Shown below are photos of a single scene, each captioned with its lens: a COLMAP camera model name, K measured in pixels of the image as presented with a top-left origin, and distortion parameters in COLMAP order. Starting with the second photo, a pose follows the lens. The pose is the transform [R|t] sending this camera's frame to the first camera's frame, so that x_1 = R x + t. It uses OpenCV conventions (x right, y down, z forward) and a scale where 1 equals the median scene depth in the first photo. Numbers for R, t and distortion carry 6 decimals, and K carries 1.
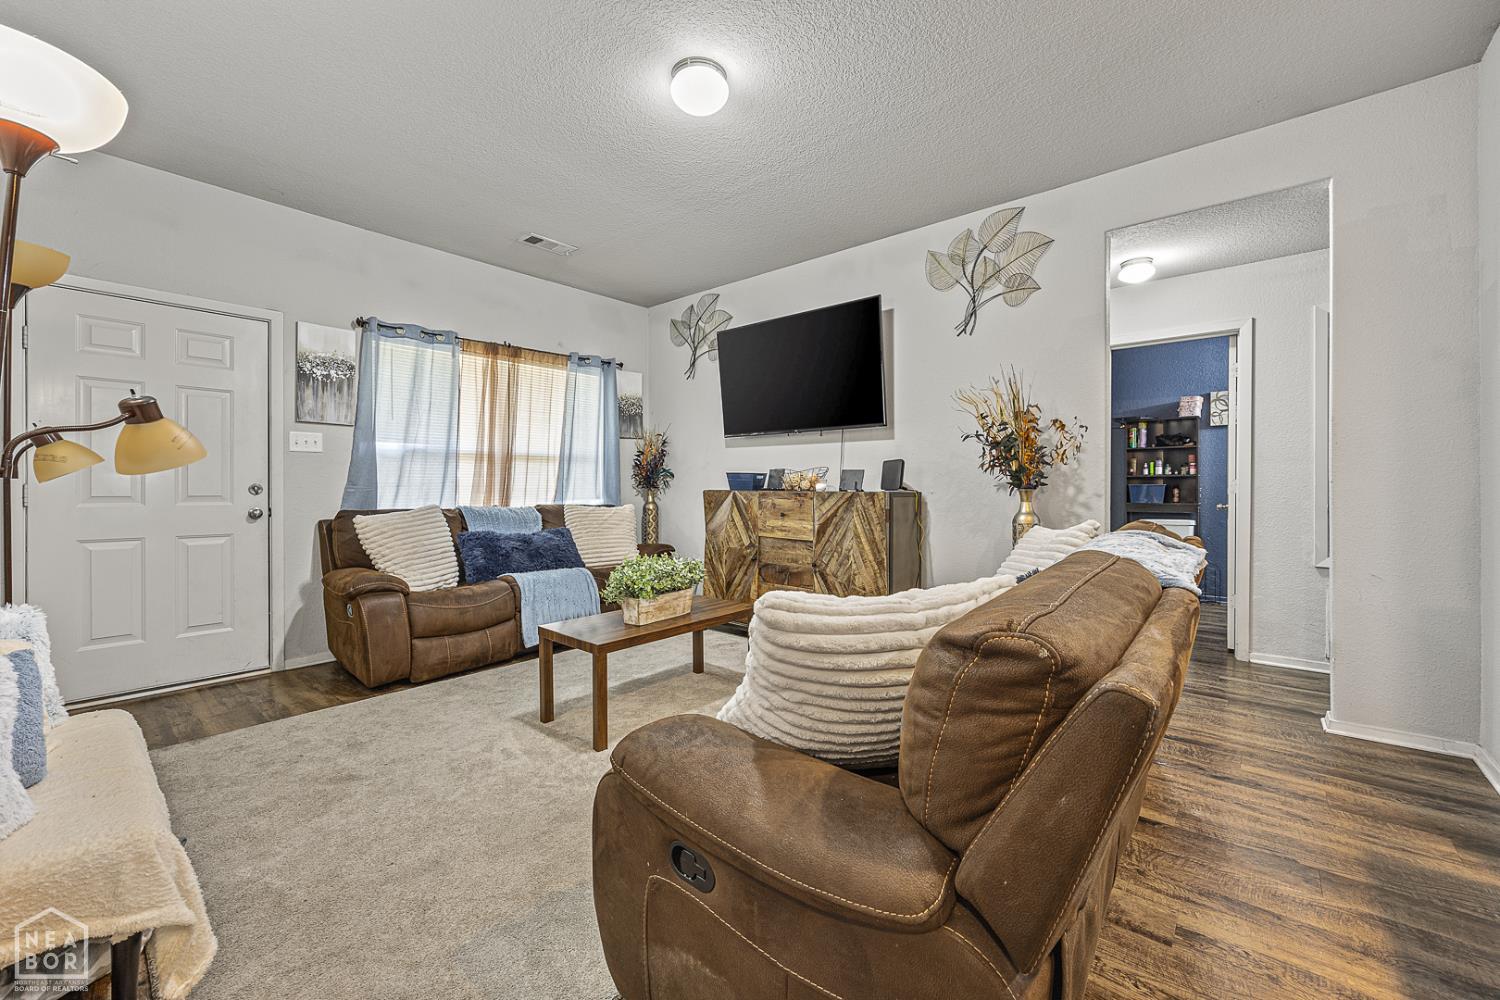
lens RADIAL K [[591.1, 0, 787.7], [0, 591.1, 498.9], [0, 0, 1]] dist [0.000008, -0.000002]
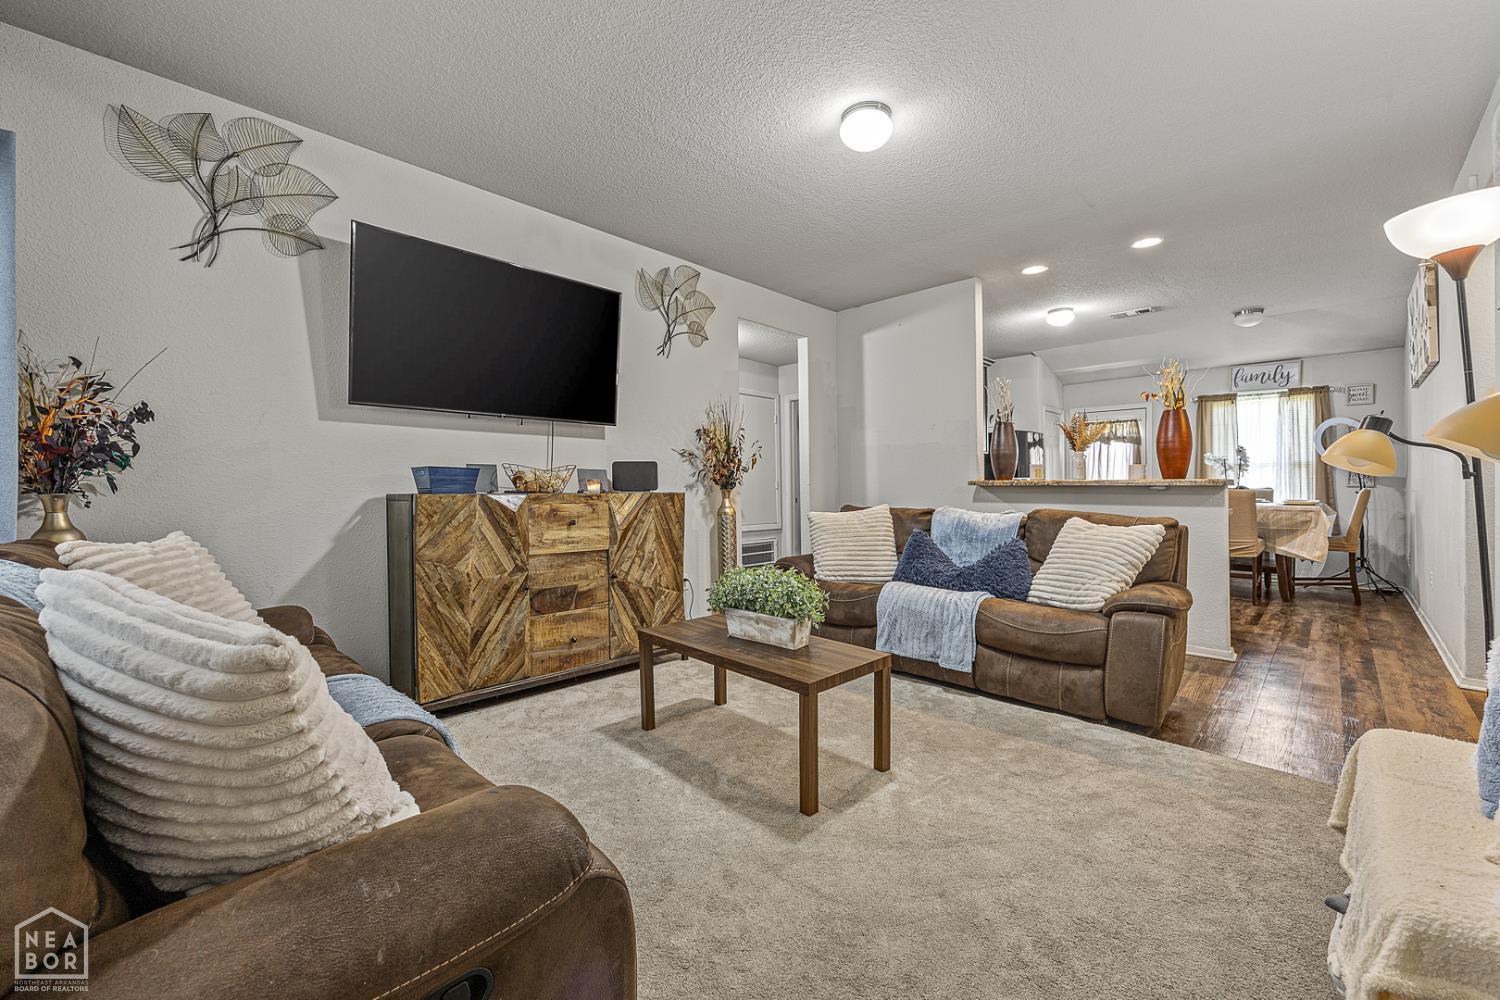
lens RADIAL K [[596.7, 0, 750.2], [0, 596.7, 481.2], [0, 0, 1]] dist [0.000422, 0.000027]
pose [[0.104601, -0.001210, 0.994514, -0.802567], [0.012905, 0.999917, -0.000141, -0.027866], [-0.994431, 0.012849, 0.104608, 0.675049]]
